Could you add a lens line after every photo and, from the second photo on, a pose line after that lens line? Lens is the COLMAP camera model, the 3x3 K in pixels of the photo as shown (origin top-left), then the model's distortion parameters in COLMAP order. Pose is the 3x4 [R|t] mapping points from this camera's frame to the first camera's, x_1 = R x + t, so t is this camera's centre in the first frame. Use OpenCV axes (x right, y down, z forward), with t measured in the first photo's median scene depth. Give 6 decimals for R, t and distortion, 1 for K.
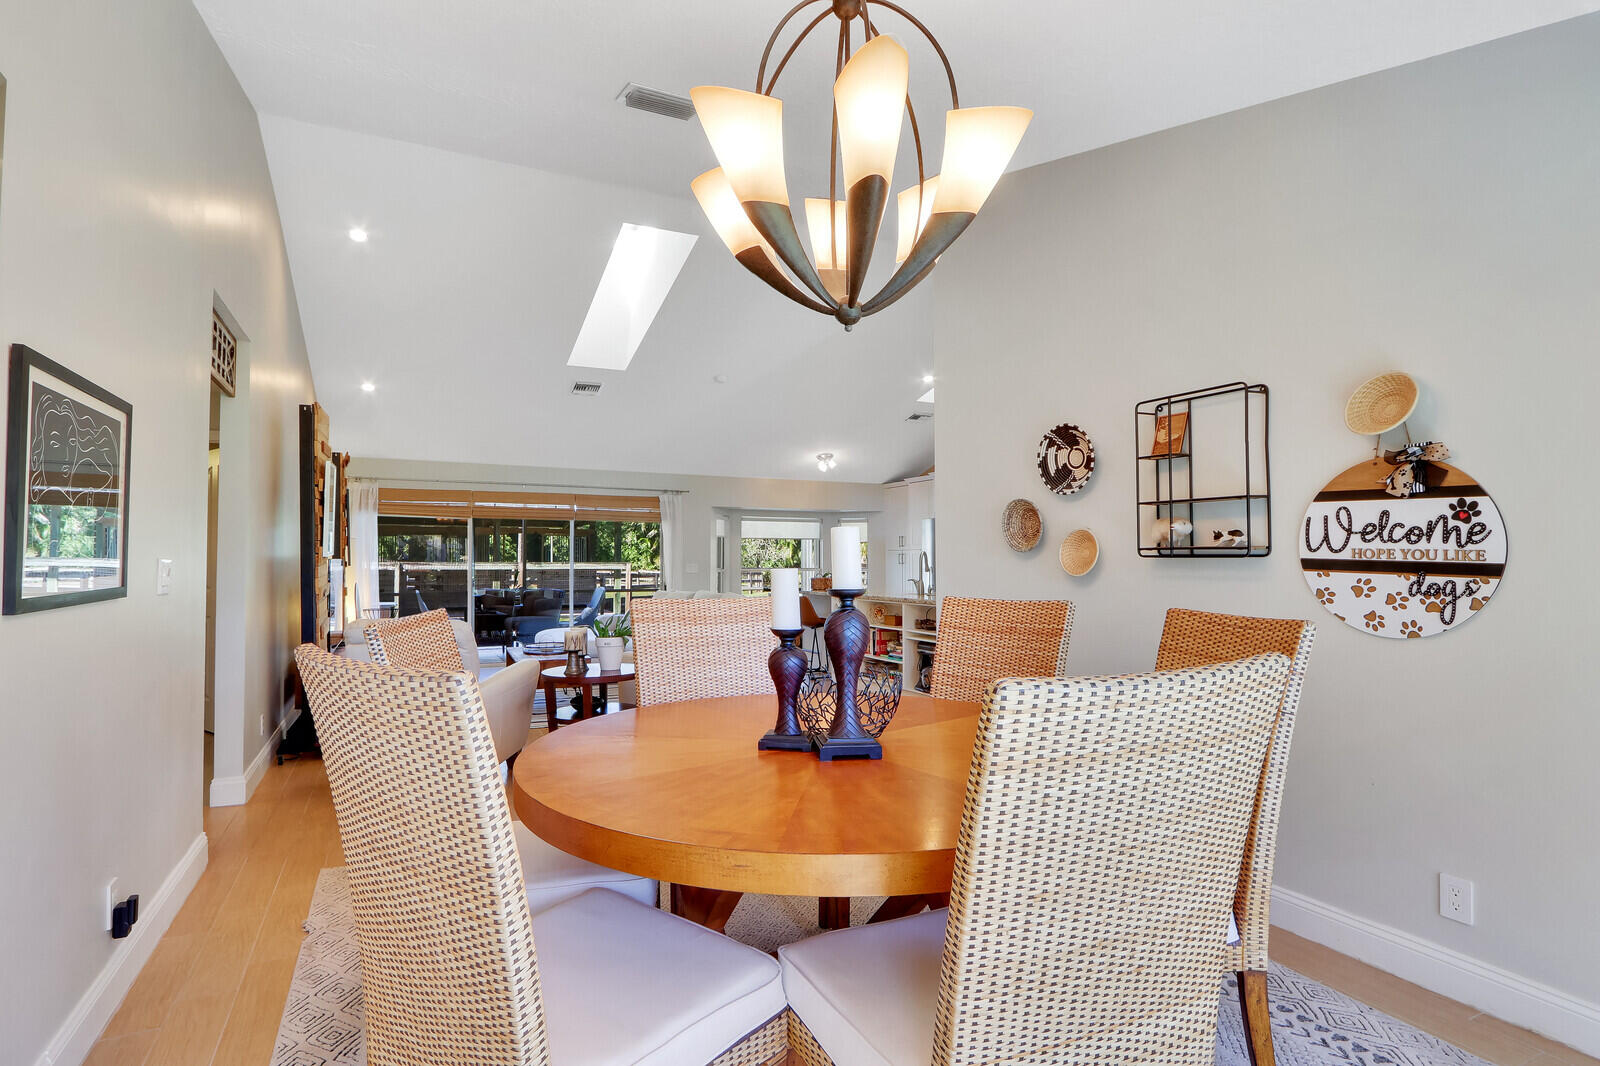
lens RADIAL K [[803.3, 0, 800.0], [0, 803.3, 533.0], [0, 0, 1]] dist [-0.020391, 0.000047]
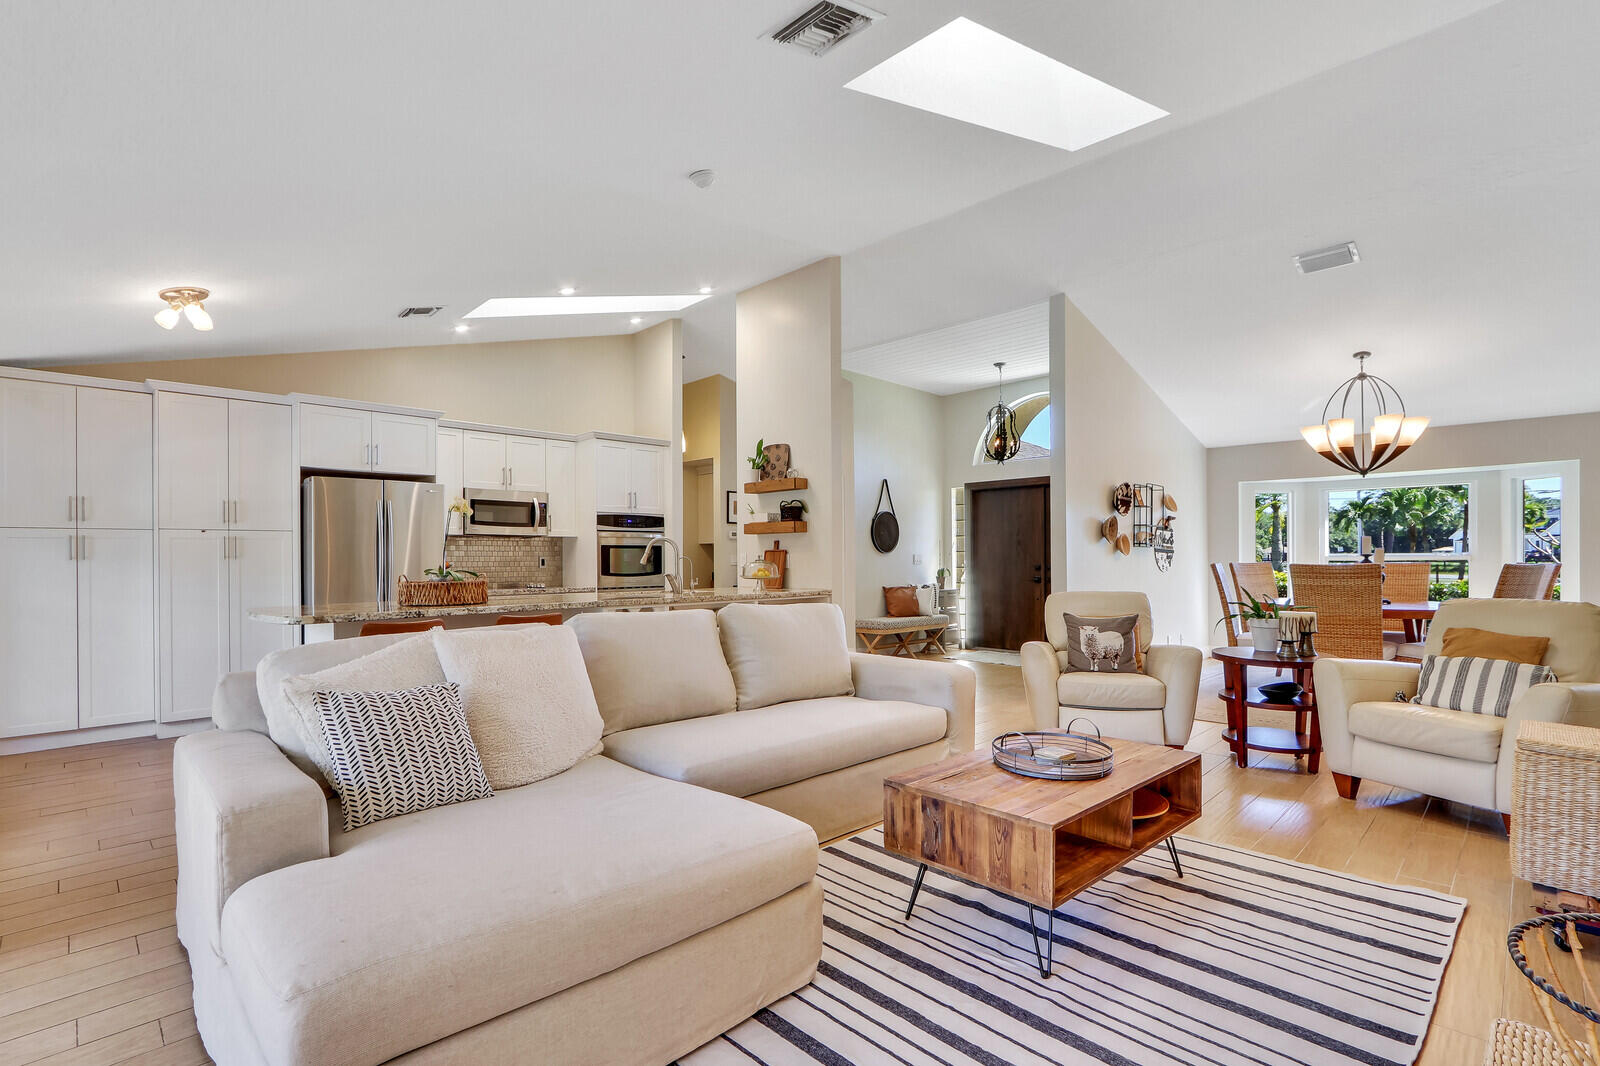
lens RADIAL K [[736.3, 0, 792.6], [0, 736.3, 558.1], [0, 0, 1]] dist [-0.029375, -0.000073]
pose [[-0.290390, 0.002141, 0.956906, -0.411274], [-0.025166, 0.999635, -0.009874, 0.034677], [-0.956577, -0.026949, -0.290230, 0.804975]]
